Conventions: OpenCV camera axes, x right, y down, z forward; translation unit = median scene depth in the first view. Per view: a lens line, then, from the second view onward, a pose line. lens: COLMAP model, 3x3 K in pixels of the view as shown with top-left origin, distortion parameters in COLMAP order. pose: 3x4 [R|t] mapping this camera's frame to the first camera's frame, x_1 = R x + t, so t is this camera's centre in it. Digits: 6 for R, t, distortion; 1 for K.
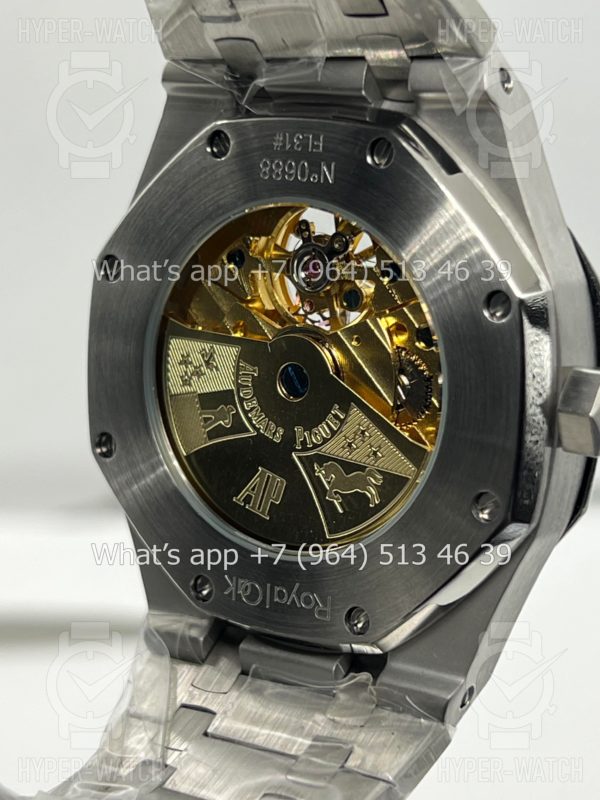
lens RADIAL K [[1905.1, 0, 300.1], [0, 1905.1, 400.8], [0, 0, 1]] dist [0.153225, 0.000000]
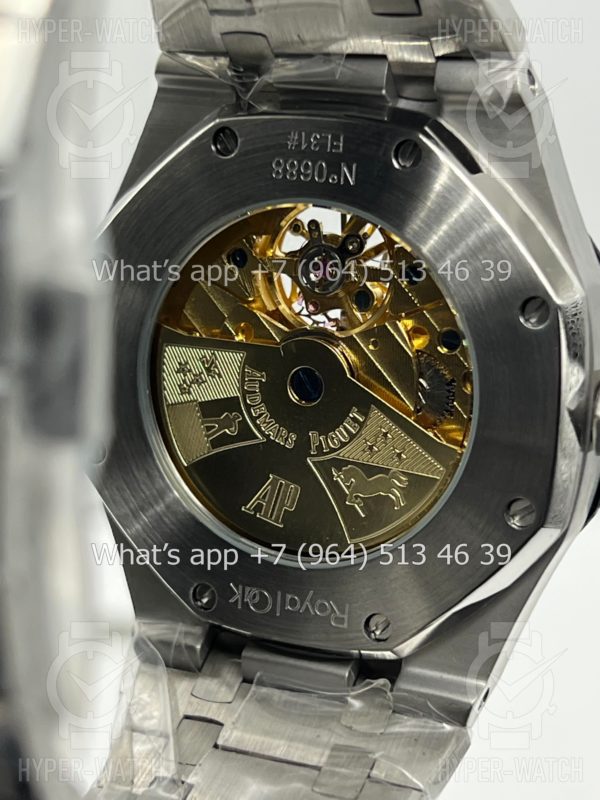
lens RADIAL K [[1905.1, 0, 300.1], [0, 1905.1, 399.3], [0, 0, 1]] dist [0.153225, 0.000000]
pose [[0.987273, -0.018173, 0.157995, -0.161781], [0.012615, 0.999268, 0.036105, -0.038688], [-0.158536, -0.033652, 0.986780, 0.035204]]
